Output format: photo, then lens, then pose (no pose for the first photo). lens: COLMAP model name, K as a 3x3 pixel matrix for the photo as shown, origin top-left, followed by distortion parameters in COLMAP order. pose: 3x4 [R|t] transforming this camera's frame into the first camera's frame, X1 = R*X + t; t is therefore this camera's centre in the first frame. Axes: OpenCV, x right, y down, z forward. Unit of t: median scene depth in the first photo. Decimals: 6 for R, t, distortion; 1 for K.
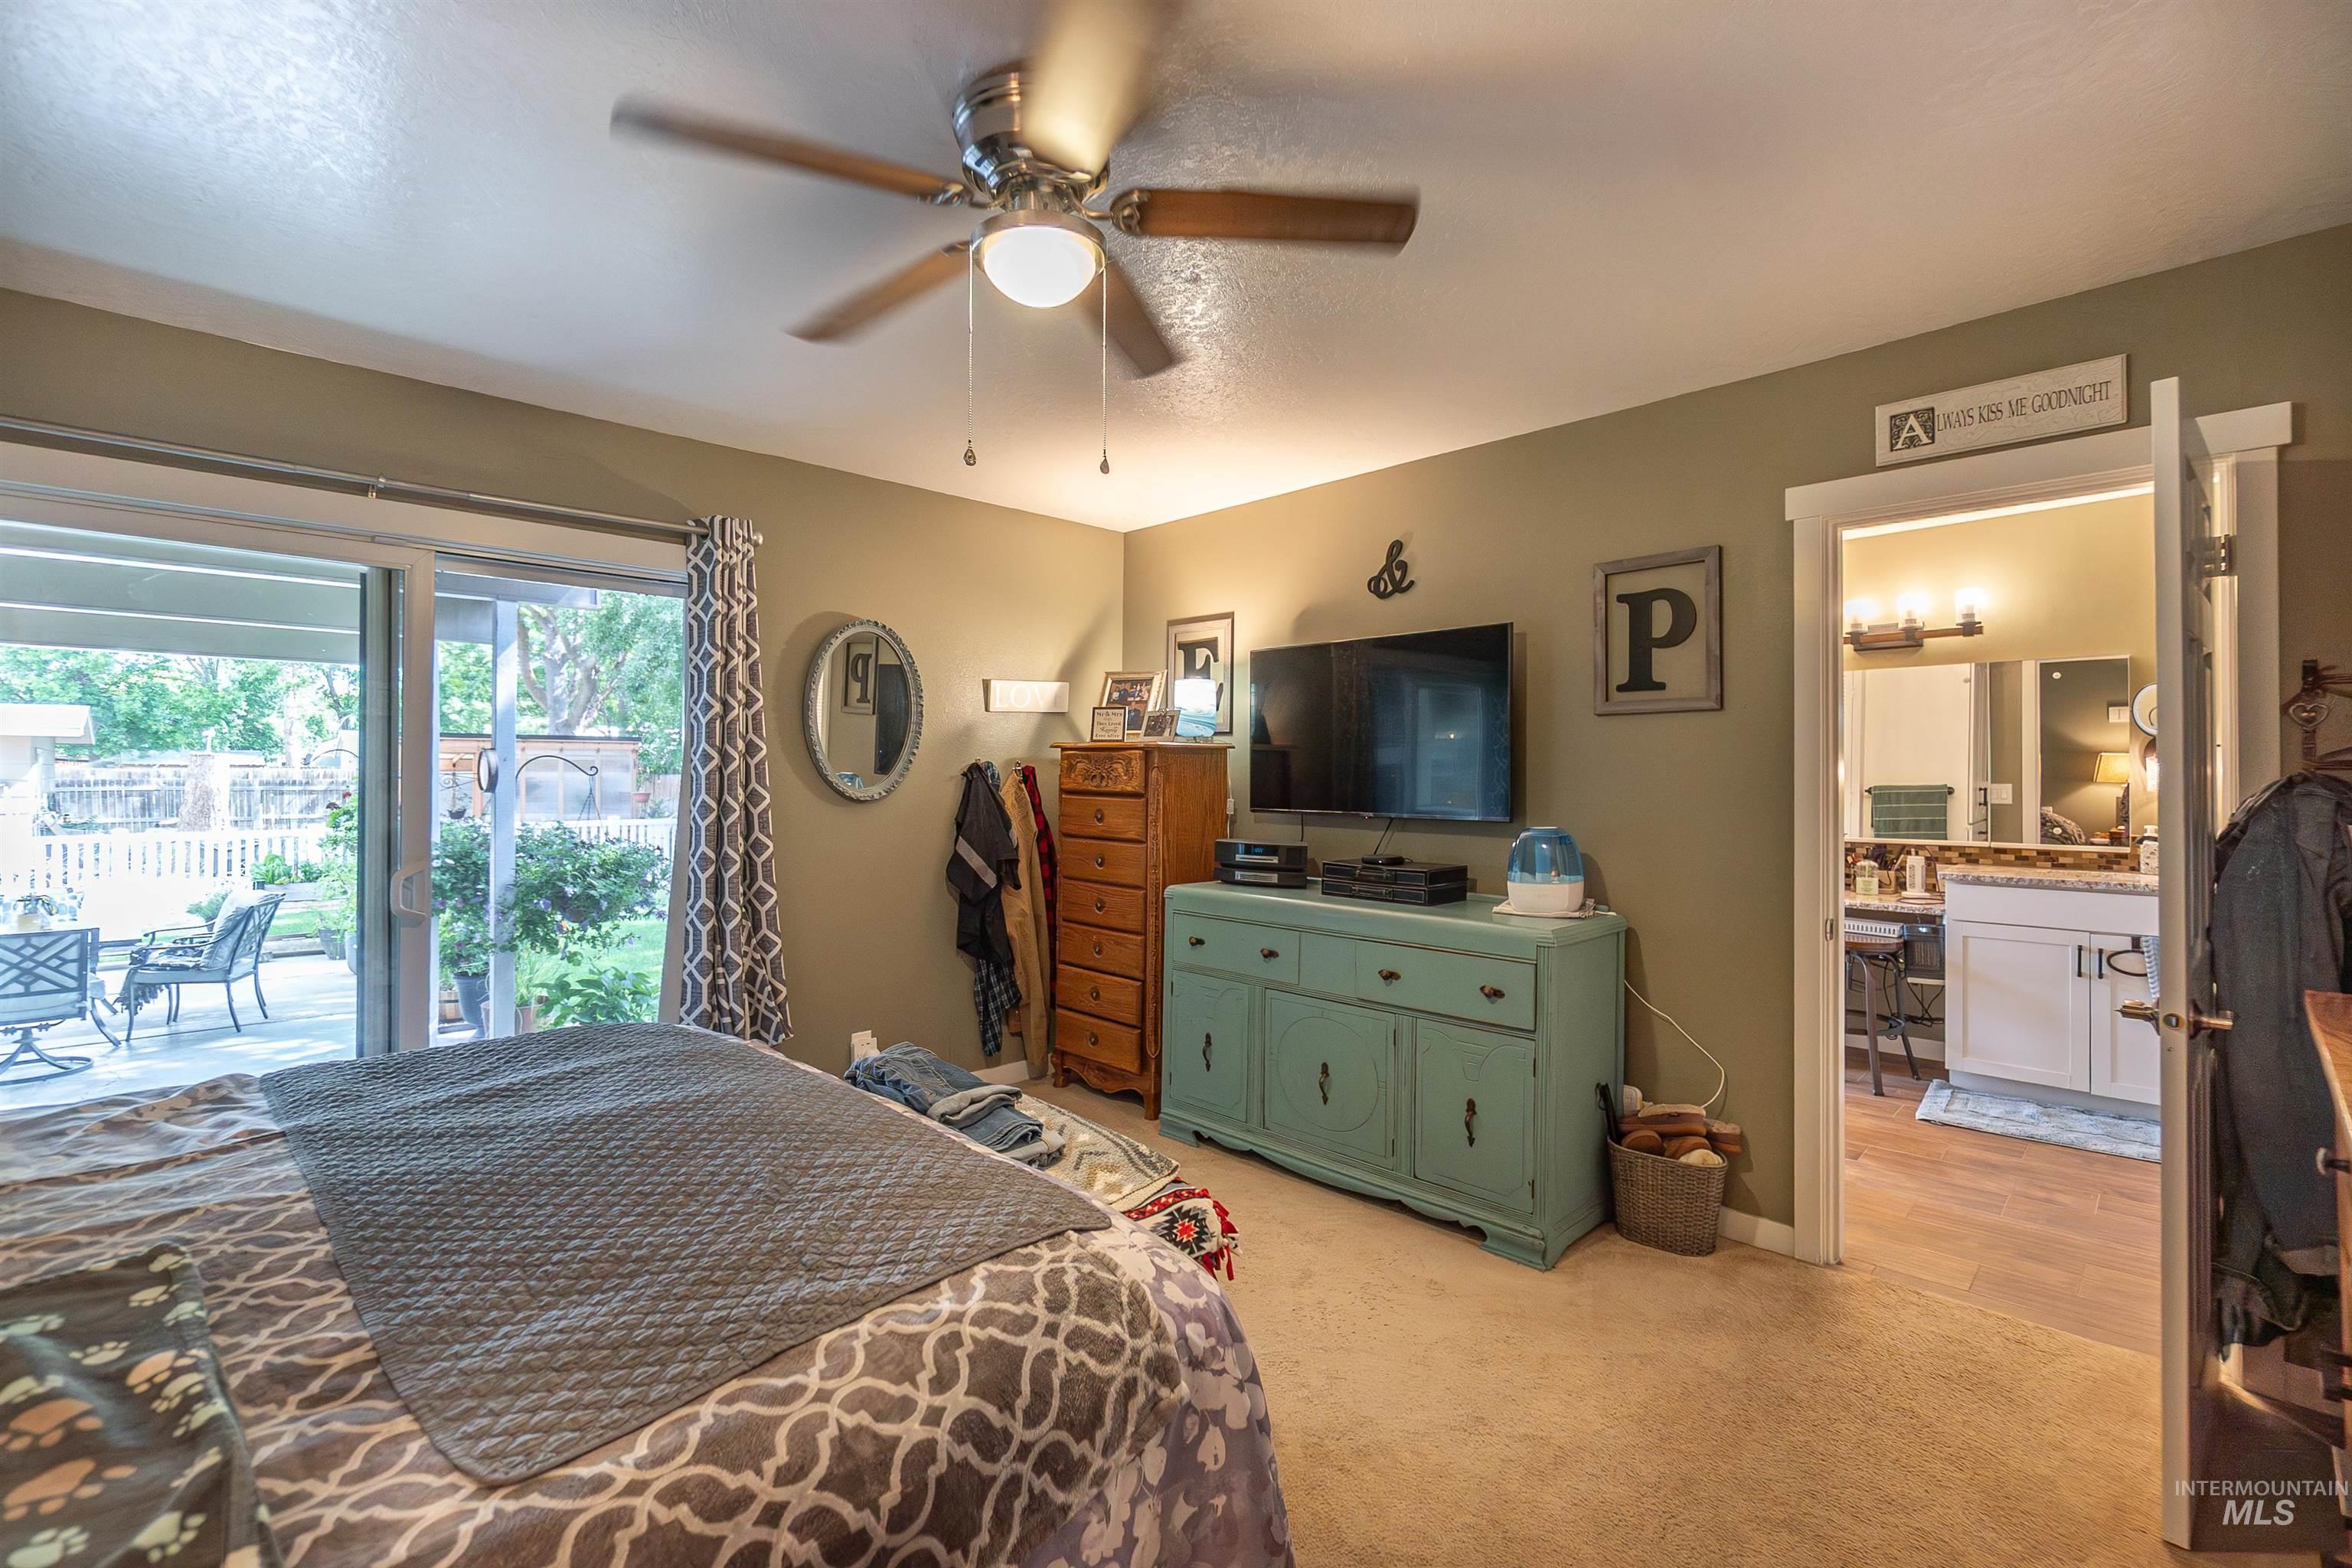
lens RADIAL K [[1014.7, 0, 1186.3], [0, 1014.7, 780.8], [0, 0, 1]] dist [-0.006906, -0.000005]
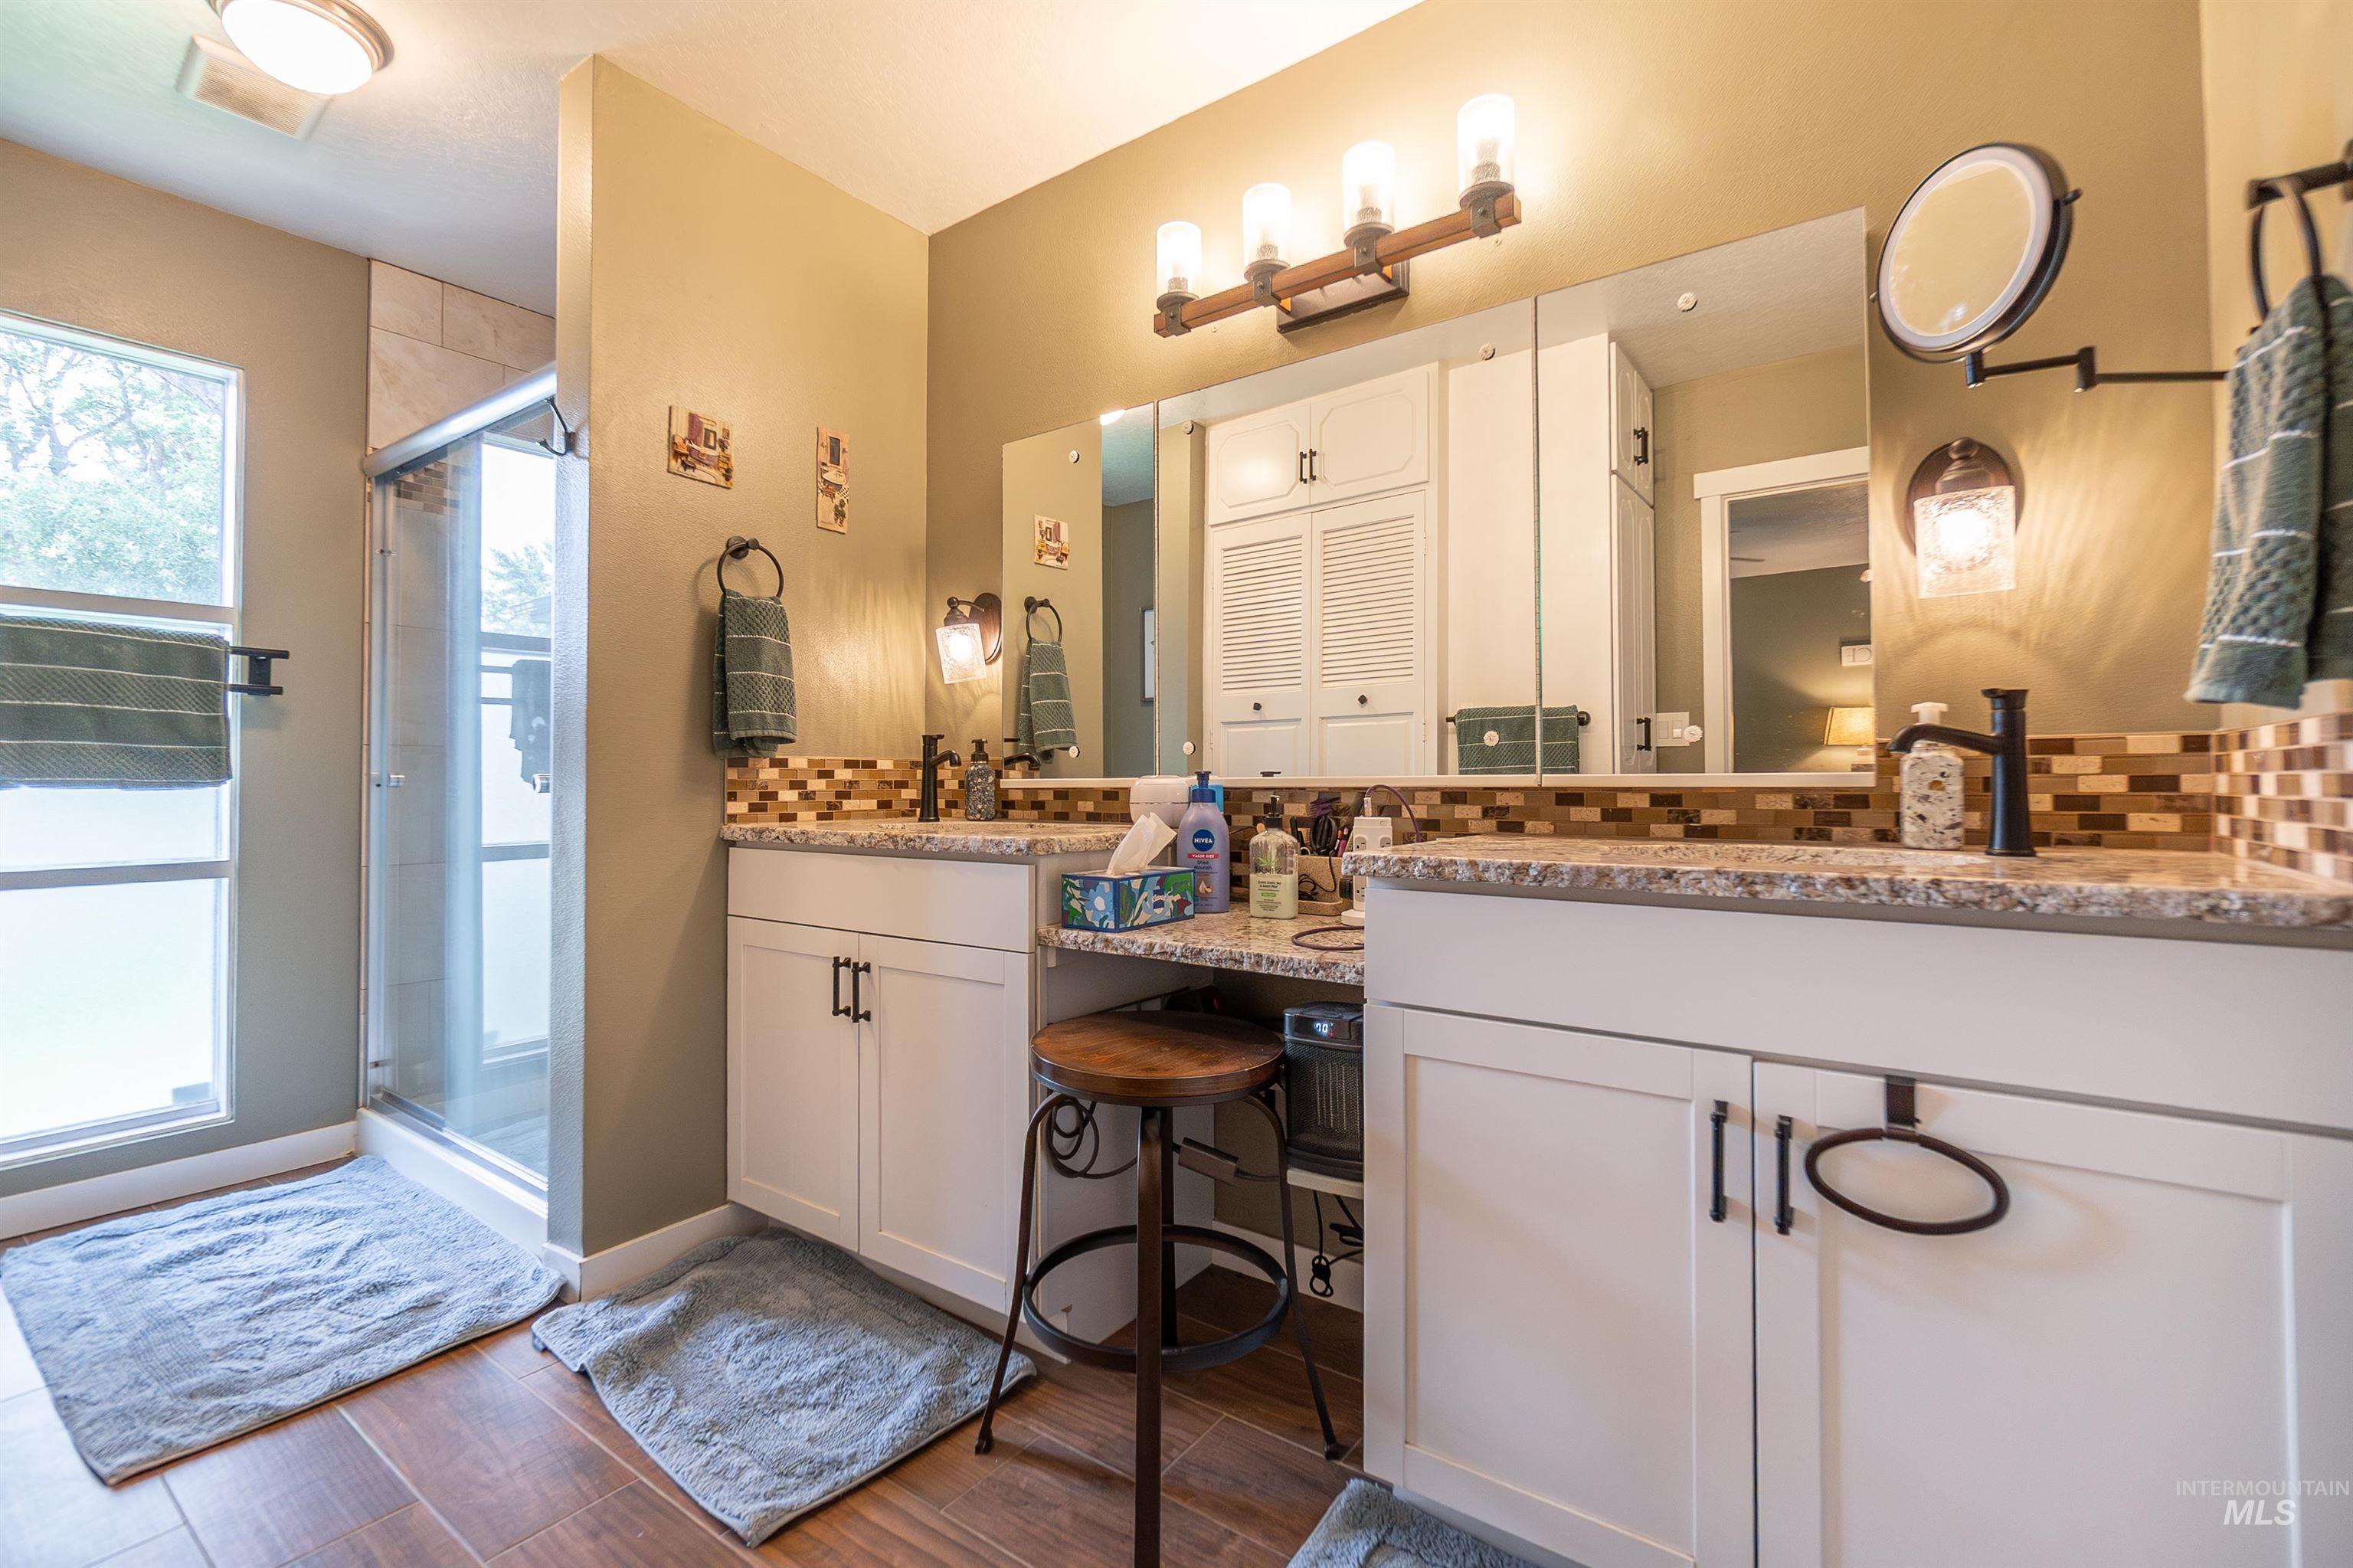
lens RADIAL K [[1015.2, 0, 1170.0], [0, 1015.2, 778.4], [0, 0, 1]] dist [-0.006906, -0.000005]
pose [[0.988722, -0.000623, 0.149764, 0.640358], [0.002191, 0.999944, -0.010308, 0.070059], [-0.149750, 0.010520, 0.988668, 0.687992]]
